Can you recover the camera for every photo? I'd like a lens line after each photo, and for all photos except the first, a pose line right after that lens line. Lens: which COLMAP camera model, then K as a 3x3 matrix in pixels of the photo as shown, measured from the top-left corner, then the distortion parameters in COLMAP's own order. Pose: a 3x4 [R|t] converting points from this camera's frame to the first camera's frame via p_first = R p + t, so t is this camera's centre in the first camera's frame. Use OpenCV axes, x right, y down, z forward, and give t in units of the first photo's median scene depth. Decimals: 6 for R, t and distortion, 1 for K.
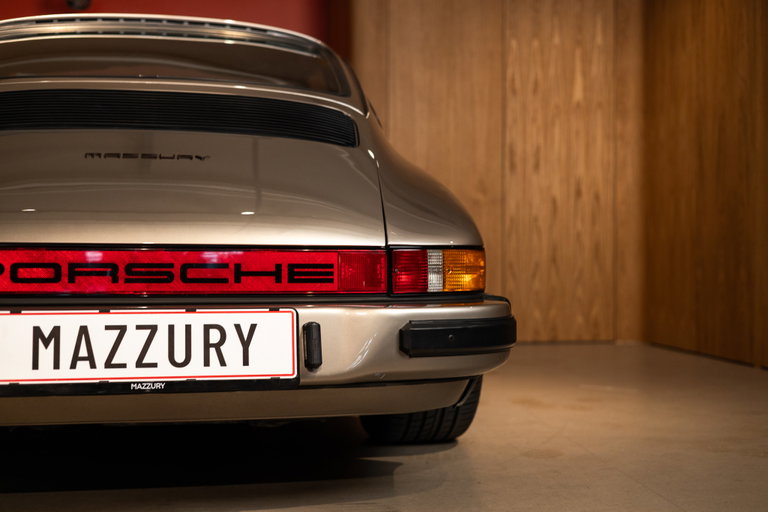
lens RADIAL K [[1076.6, 0, 384.0], [0, 1076.6, 256.0], [0, 0, 1]] dist [-0.009647, 0.009327]
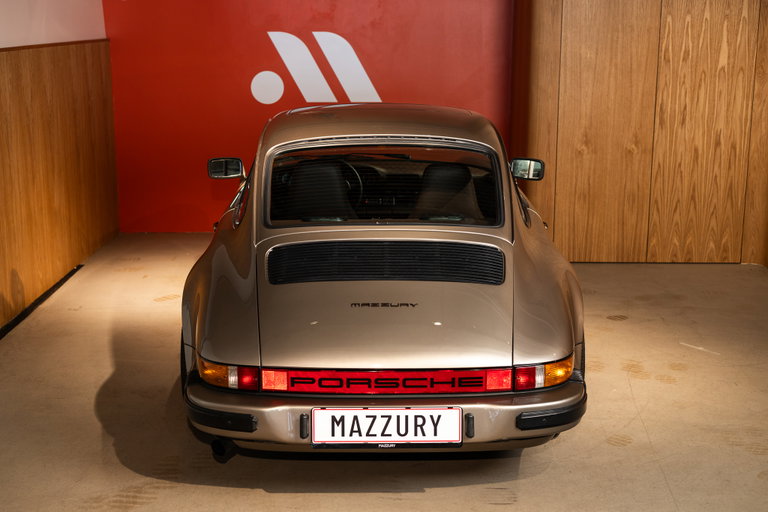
lens RADIAL K [[1076.6, 0, 384.0], [0, 1076.6, 256.0], [0, 0, 1]] dist [-0.009647, 0.009327]
pose [[0.982110, 0.042105, -0.183543, 0.121608], [-0.000490, 0.975251, 0.221102, -0.625961], [0.188310, -0.217056, 0.957824, -0.797671]]
